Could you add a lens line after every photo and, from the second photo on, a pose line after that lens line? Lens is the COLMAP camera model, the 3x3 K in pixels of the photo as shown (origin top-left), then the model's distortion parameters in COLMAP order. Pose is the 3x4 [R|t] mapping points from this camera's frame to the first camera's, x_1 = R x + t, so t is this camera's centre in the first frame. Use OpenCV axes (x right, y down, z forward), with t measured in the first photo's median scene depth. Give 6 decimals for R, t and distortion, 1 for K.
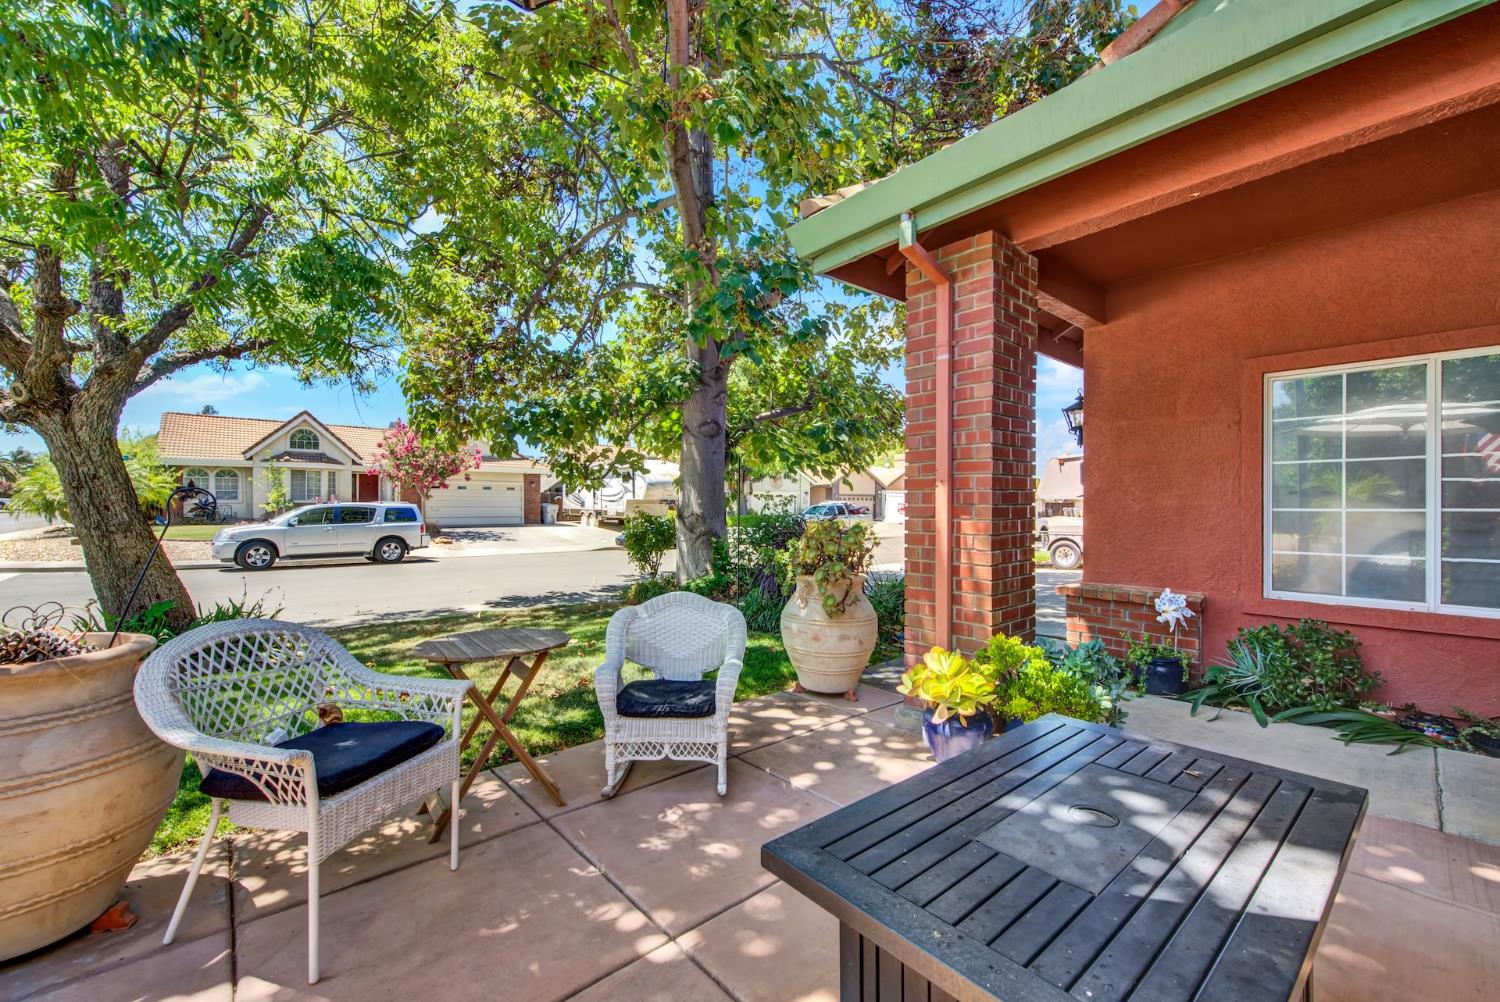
lens RADIAL K [[598.2, 0, 761.3], [0, 598.2, 504.6], [0, 0, 1]] dist [0.003699, -0.002458]
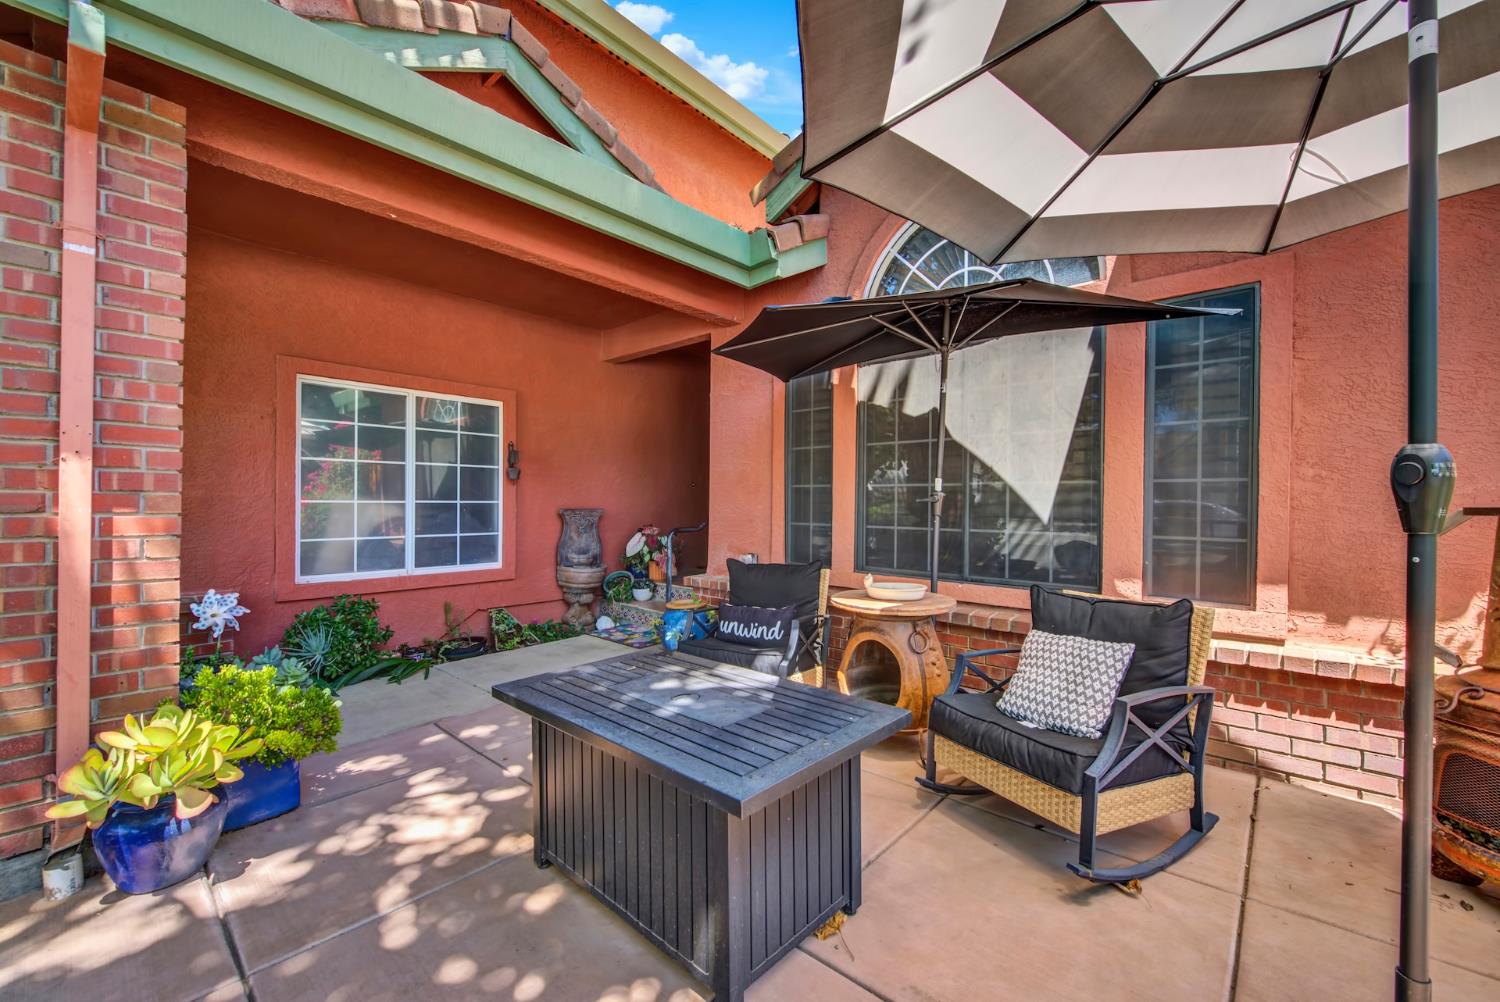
lens RADIAL K [[598.2, 0, 747.5], [0, 598.2, 507.4], [0, 0, 1]] dist [0.003699, -0.002458]
pose [[-0.101703, -0.007984, 0.994783, -0.378534], [-0.003608, 0.999964, 0.007657, 0.009683], [-0.994808, -0.002811, -0.101728, 0.387287]]
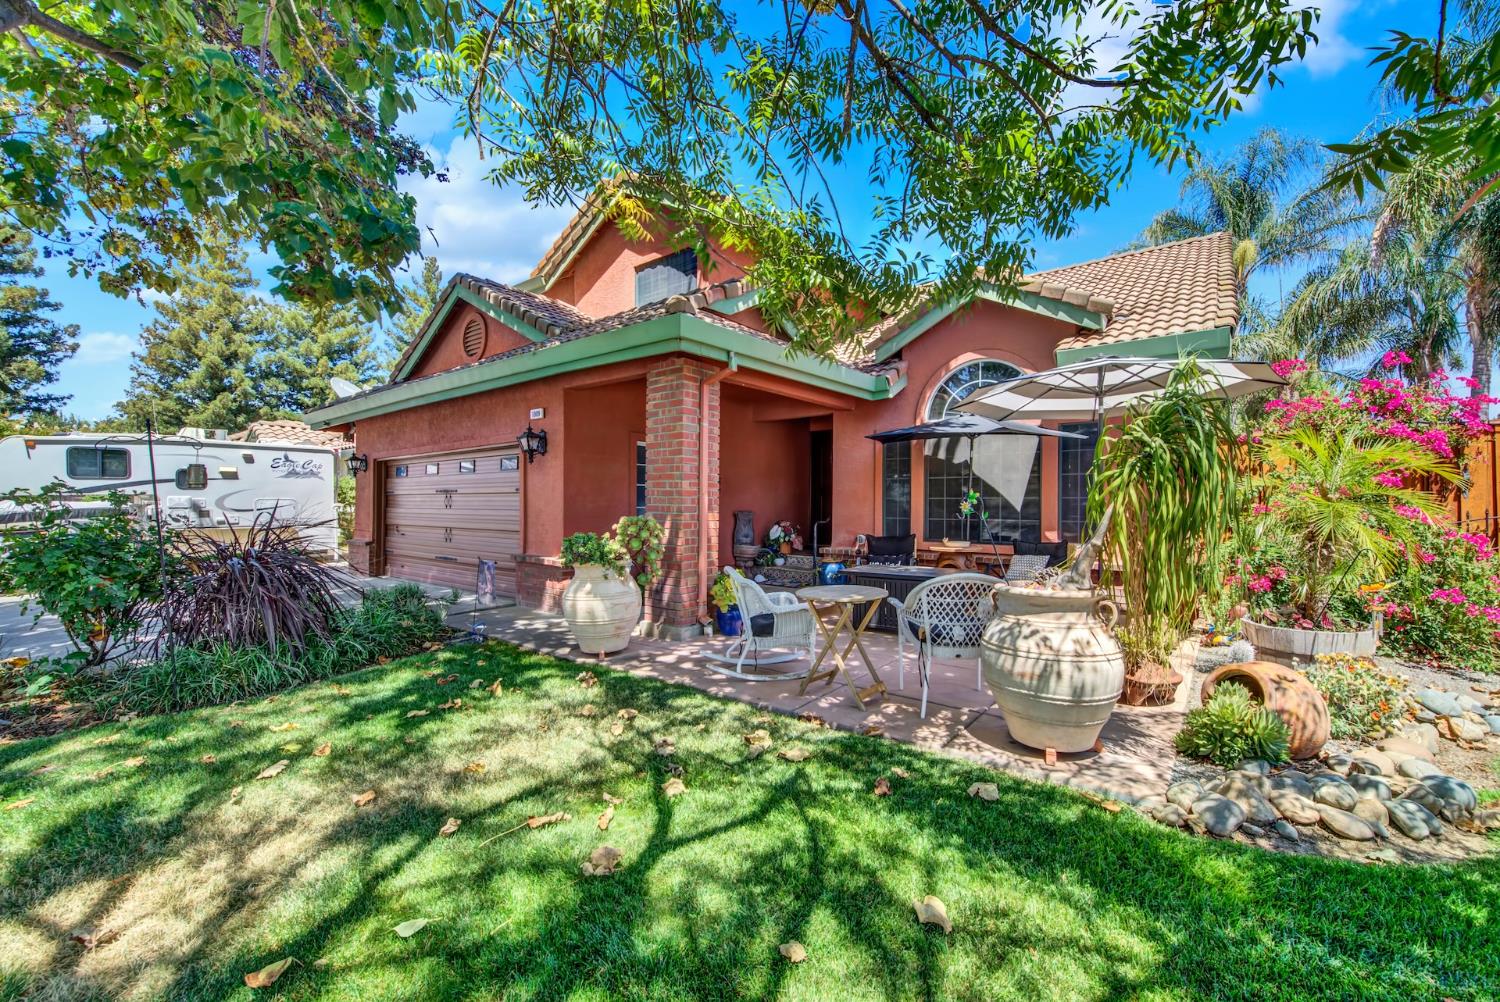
lens RADIAL K [[598.2, 0, 748.7], [0, 598.2, 497.5], [0, 0, 1]] dist [0.003699, -0.002458]
pose [[-0.160911, 0.013674, 0.986874, -1.529638], [0.005079, 0.999902, -0.013026, 0.001859], [-0.986956, 0.002917, -0.160965, 1.175575]]
